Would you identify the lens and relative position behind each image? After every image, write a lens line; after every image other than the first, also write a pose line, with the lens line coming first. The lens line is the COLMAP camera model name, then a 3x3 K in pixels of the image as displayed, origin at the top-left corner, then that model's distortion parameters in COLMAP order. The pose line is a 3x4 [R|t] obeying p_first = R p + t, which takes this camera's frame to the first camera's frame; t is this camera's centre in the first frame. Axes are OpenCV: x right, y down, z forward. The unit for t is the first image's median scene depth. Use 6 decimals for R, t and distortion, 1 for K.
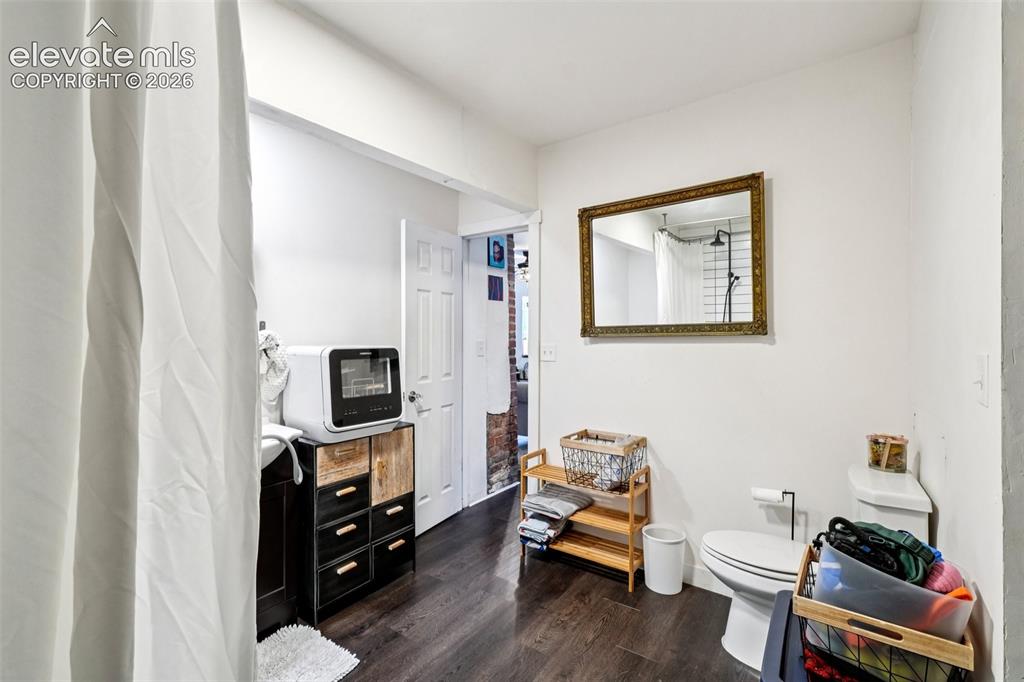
lens RADIAL K [[446.5, 0, 509.6], [0, 446.5, 332.9], [0, 0, 1]] dist [-0.003410, 0.000076]
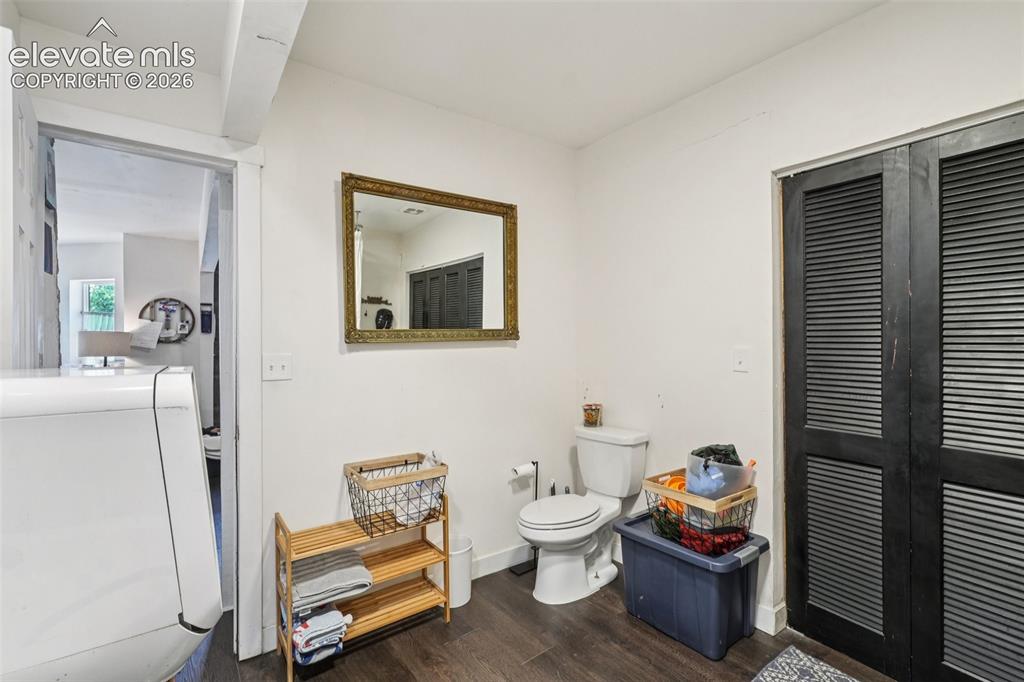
lens RADIAL K [[446.5, 0, 512.1], [0, 446.5, 340.3], [0, 0, 1]] dist [-0.003410, 0.000076]
pose [[0.315179, 0.000922, 0.949032, -0.553045], [-0.000886, 0.999999, -0.000677, 0.005694], [-0.949032, -0.000627, 0.315180, 0.588579]]
